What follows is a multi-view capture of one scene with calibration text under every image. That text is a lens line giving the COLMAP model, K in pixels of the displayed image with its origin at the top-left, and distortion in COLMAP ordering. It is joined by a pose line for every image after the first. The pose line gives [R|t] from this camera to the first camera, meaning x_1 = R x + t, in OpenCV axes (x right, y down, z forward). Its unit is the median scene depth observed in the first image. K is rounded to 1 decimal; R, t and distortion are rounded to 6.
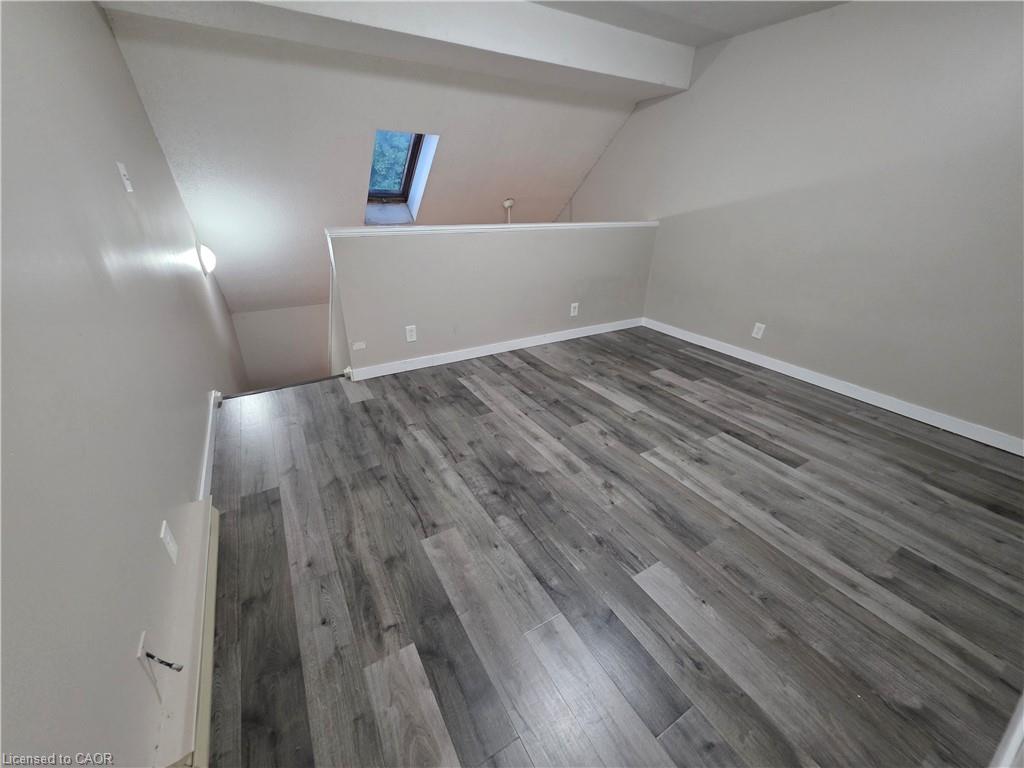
lens RADIAL K [[410.8, 0, 509.3], [0, 410.8, 384.3], [0, 0, 1]] dist [0.000141, 0.000202]
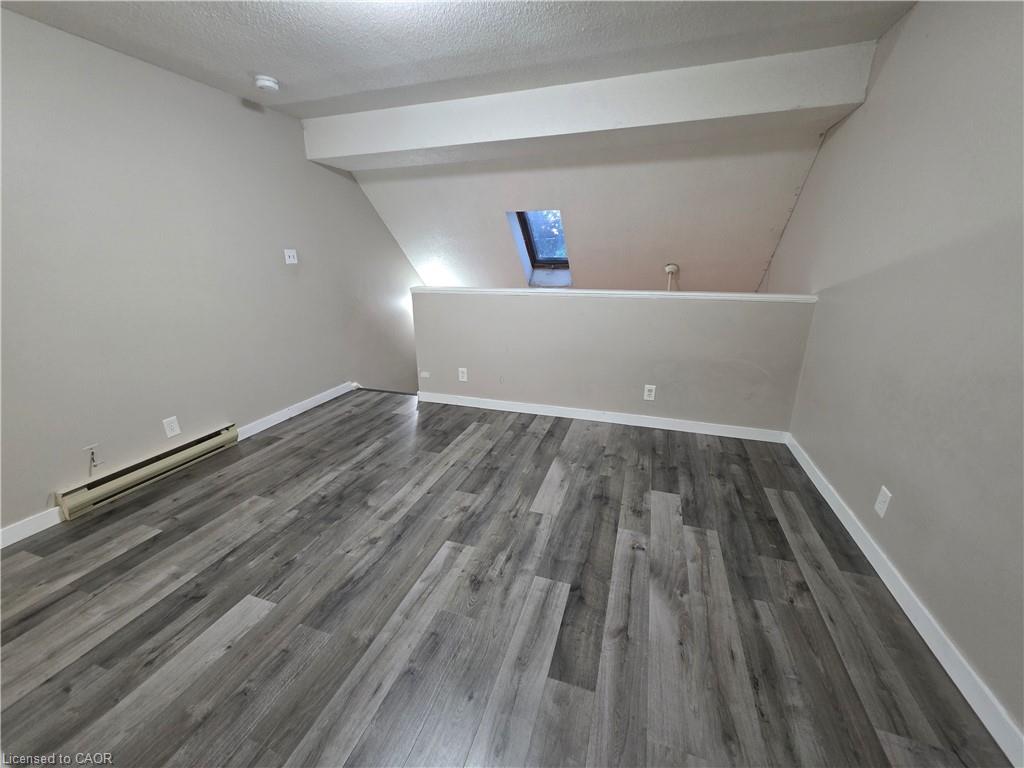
lens RADIAL K [[410.8, 0, 509.8], [0, 410.8, 381.9], [0, 0, 1]] dist [0.000141, 0.000202]
pose [[0.647647, 0.204710, -0.733926, 0.856240], [-0.307750, 0.951447, -0.006190, -0.166050], [0.697025, 0.229874, 0.679201, 0.362501]]
